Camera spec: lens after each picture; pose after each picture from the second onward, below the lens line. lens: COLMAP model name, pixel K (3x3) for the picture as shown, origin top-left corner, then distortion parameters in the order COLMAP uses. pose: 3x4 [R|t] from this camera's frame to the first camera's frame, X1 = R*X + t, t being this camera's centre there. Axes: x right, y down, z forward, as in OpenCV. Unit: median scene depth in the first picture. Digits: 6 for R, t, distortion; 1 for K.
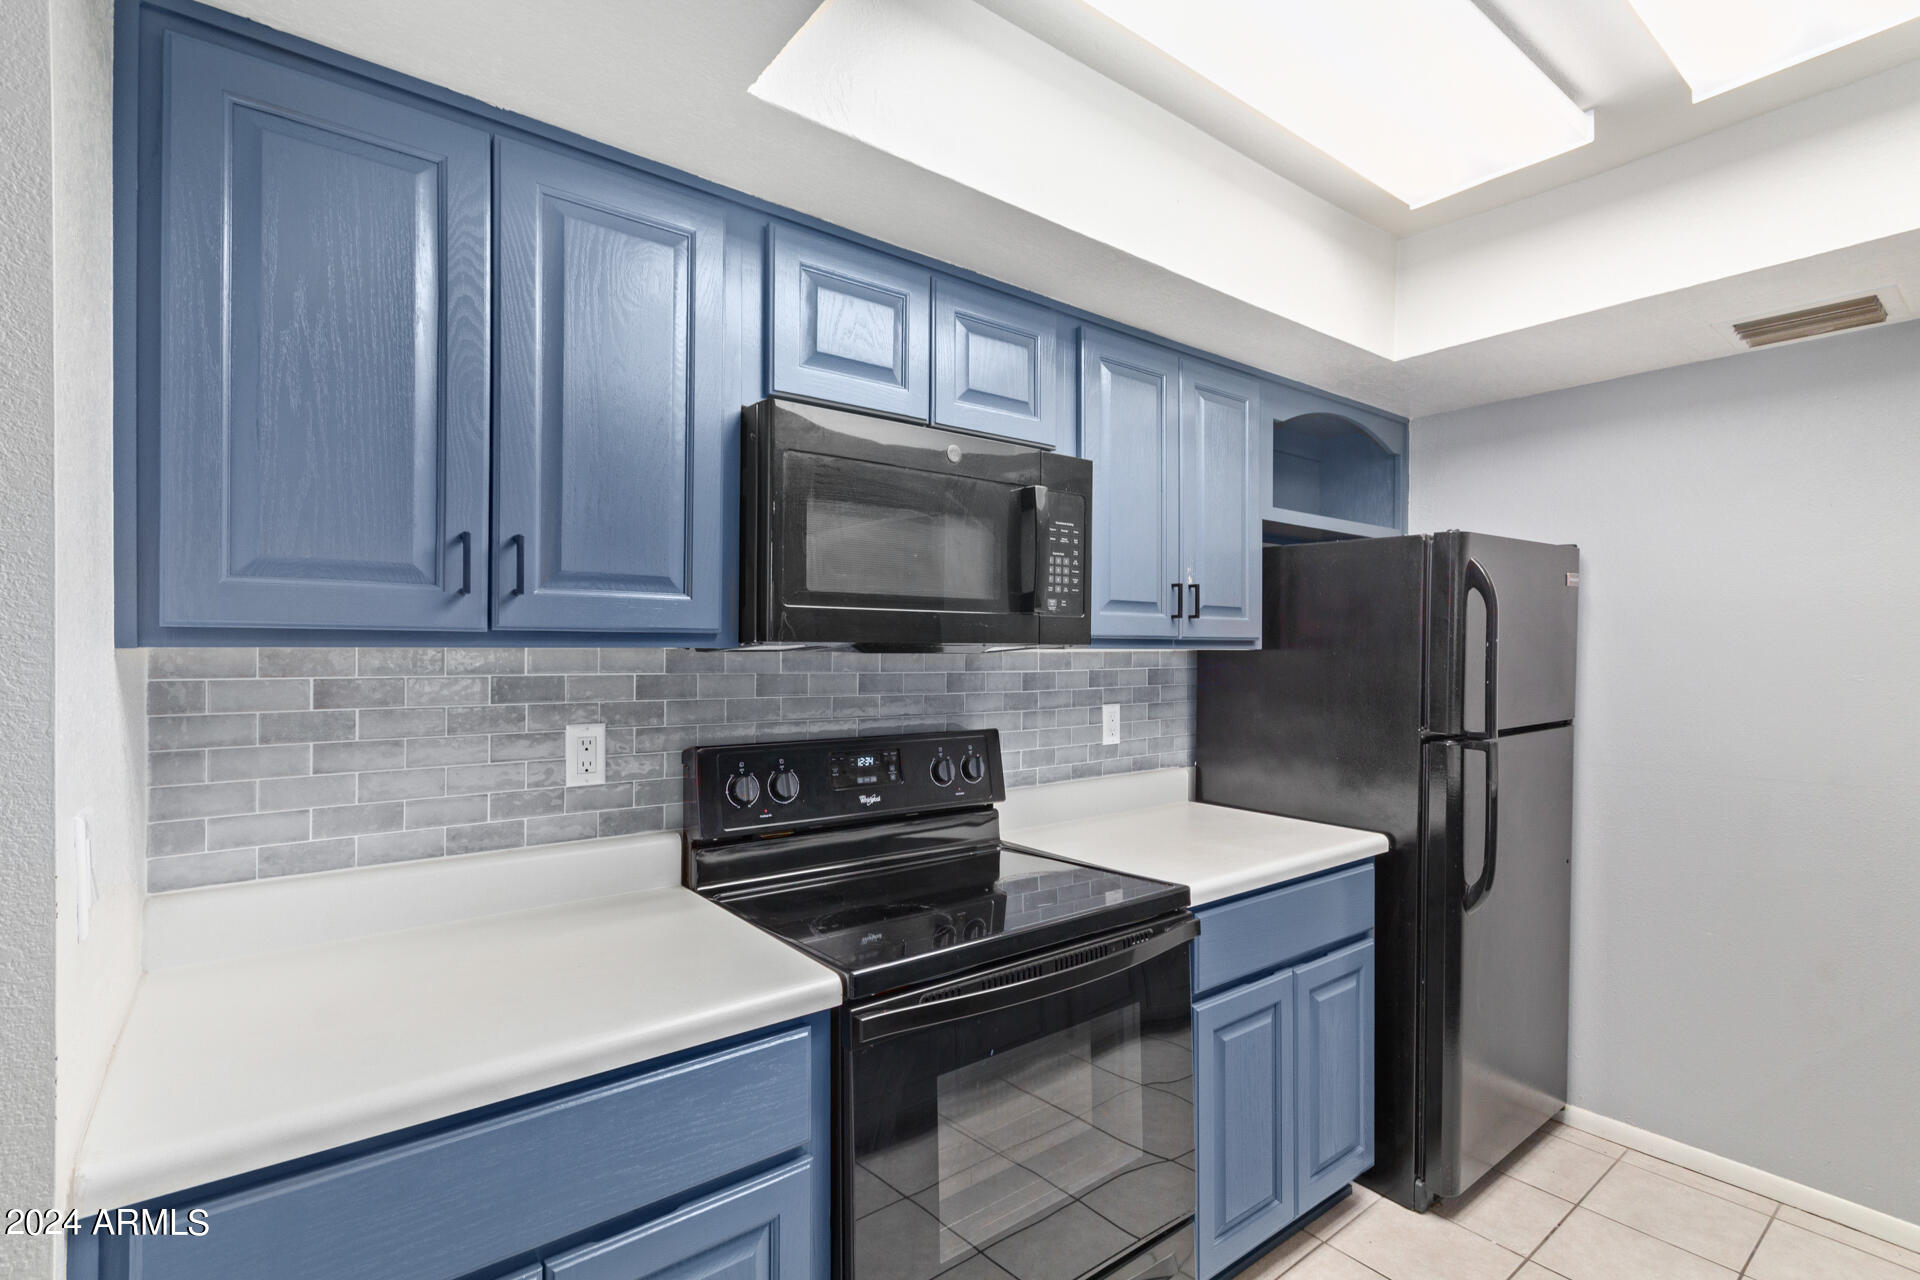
lens RADIAL K [[891.1, 0, 964.0], [0, 891.1, 651.5], [0, 0, 1]] dist [0.005816, 0.000345]
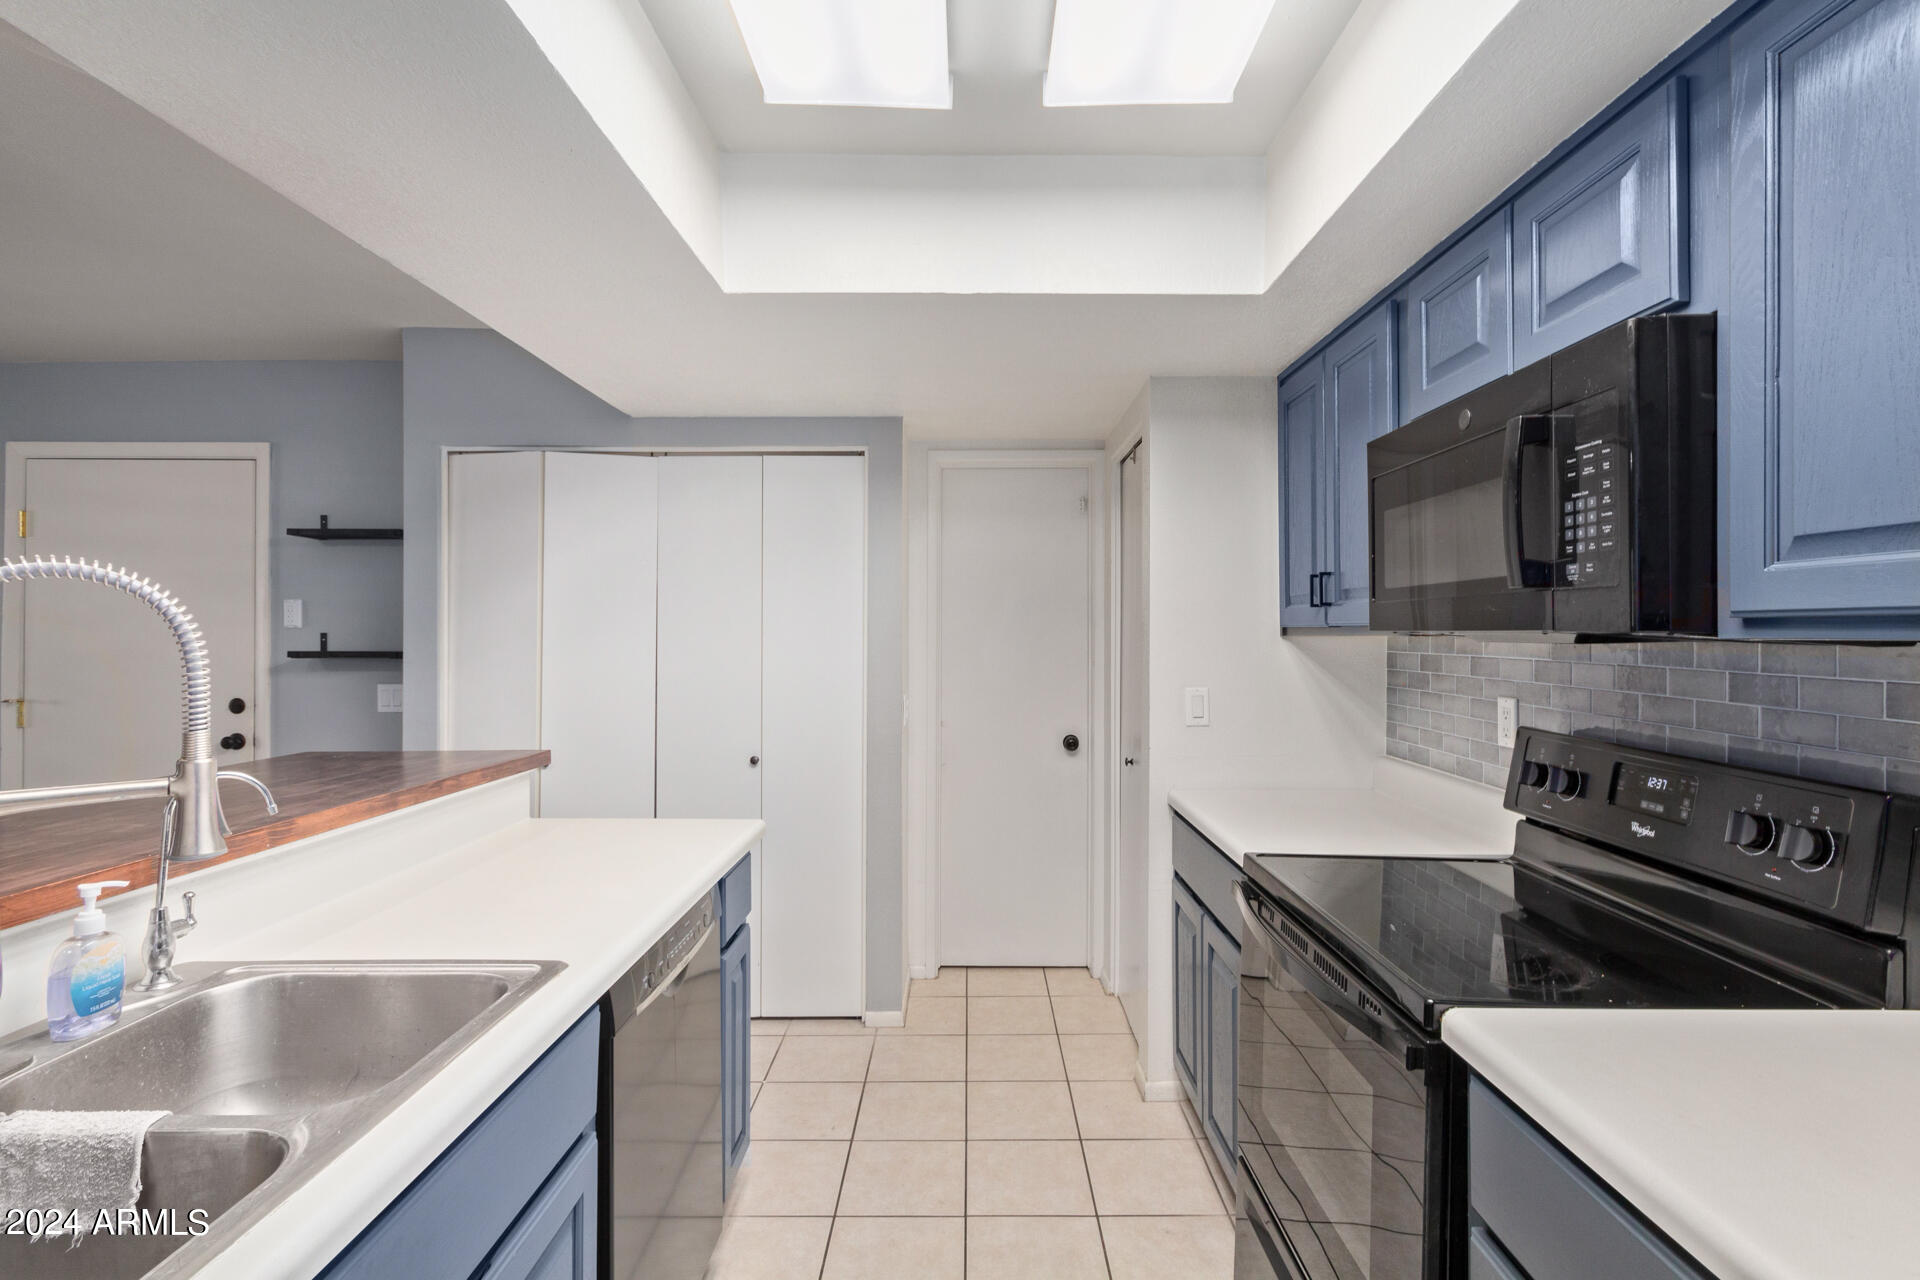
lens RADIAL K [[891.1, 0, 960.1], [0, 891.1, 627.0], [0, 0, 1]] dist [0.005816, 0.000345]
pose [[-0.625158, -0.008884, -0.780448, 0.903155], [-0.004547, 0.999960, -0.007740, -0.003738], [0.780485, -0.001290, -0.625173, 1.047135]]
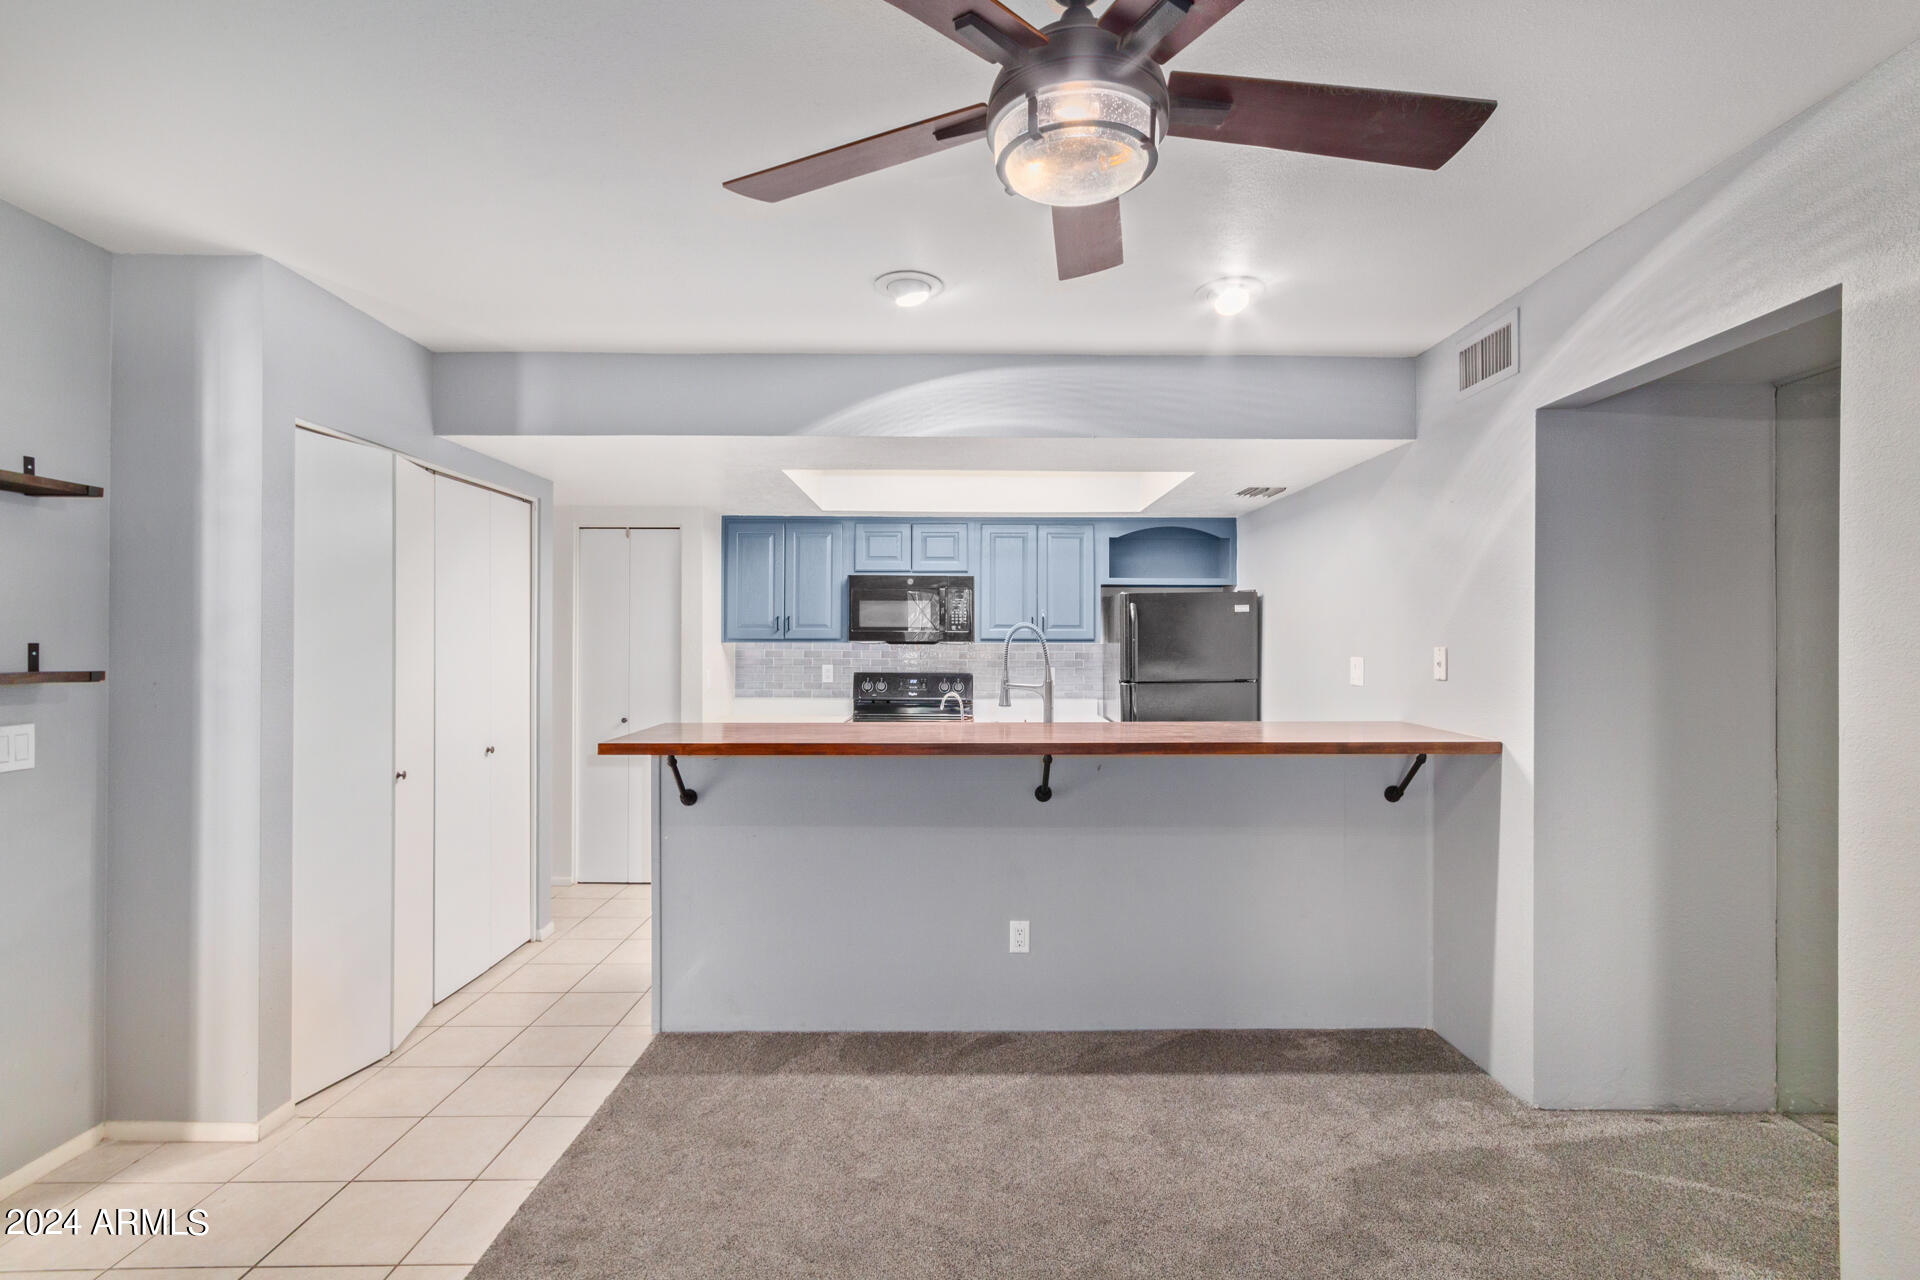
lens RADIAL K [[891.1, 0, 963.6], [0, 891.1, 643.5], [0, 0, 1]] dist [0.005816, 0.000345]
pose [[0.787540, 0.002461, -0.616259, 1.885450], [-0.003080, 0.999995, 0.000058, -0.002073], [0.616256, 0.001852, 0.787544, -1.245101]]
